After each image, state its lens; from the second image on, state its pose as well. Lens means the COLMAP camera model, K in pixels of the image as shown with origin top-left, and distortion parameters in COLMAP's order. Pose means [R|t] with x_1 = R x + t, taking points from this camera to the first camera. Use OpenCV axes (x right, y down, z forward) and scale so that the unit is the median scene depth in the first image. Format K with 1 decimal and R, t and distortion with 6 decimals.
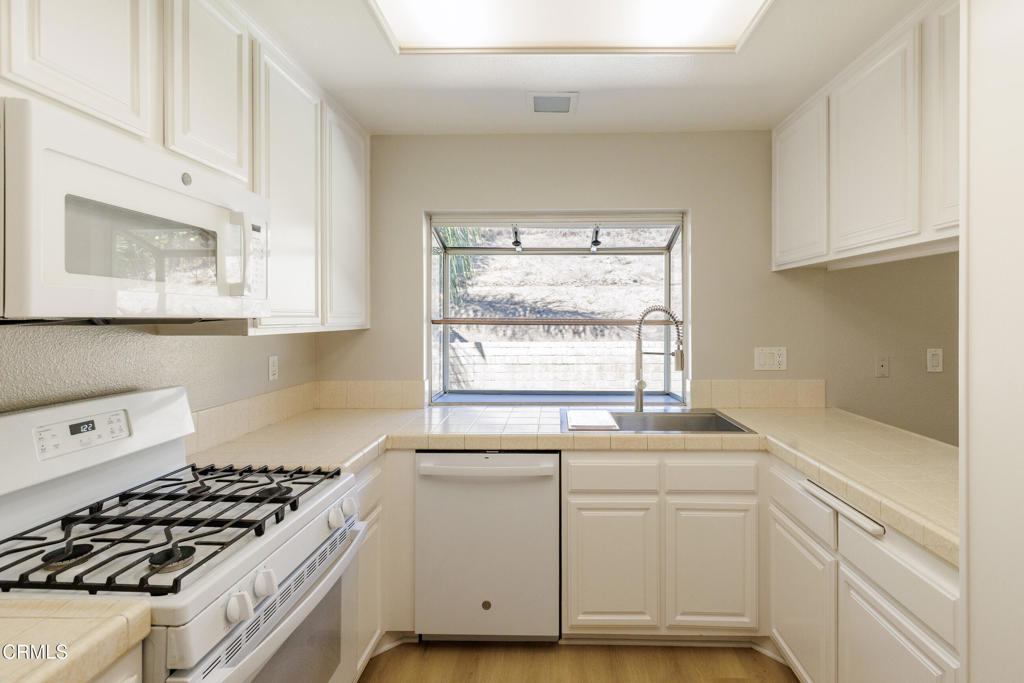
lens RADIAL K [[496.7, 0, 547.5], [0, 496.7, 316.2], [0, 0, 1]] dist [0.015162, -0.002203]
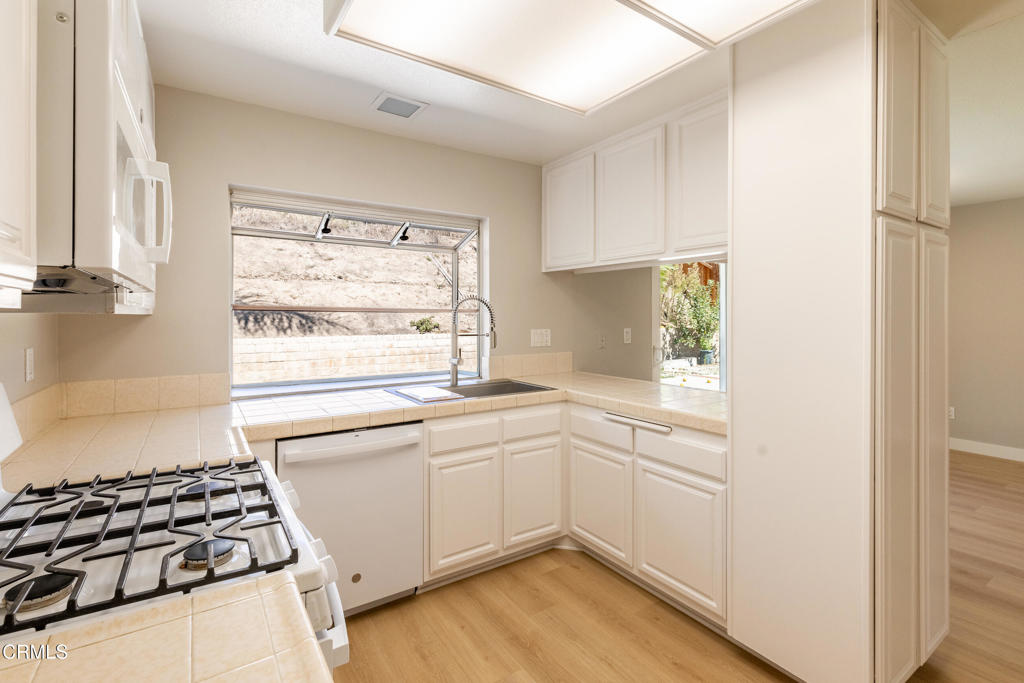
lens RADIAL K [[466.6, 0, 522.9], [0, 466.6, 313.6], [0, 0, 1]] dist [0.021006, 0.000738]
pose [[0.826400, 0.003534, 0.563072, -0.308402], [-0.002641, 0.999994, -0.002399, 0.024699], [-0.563077, 0.000496, 0.826404, -0.002705]]
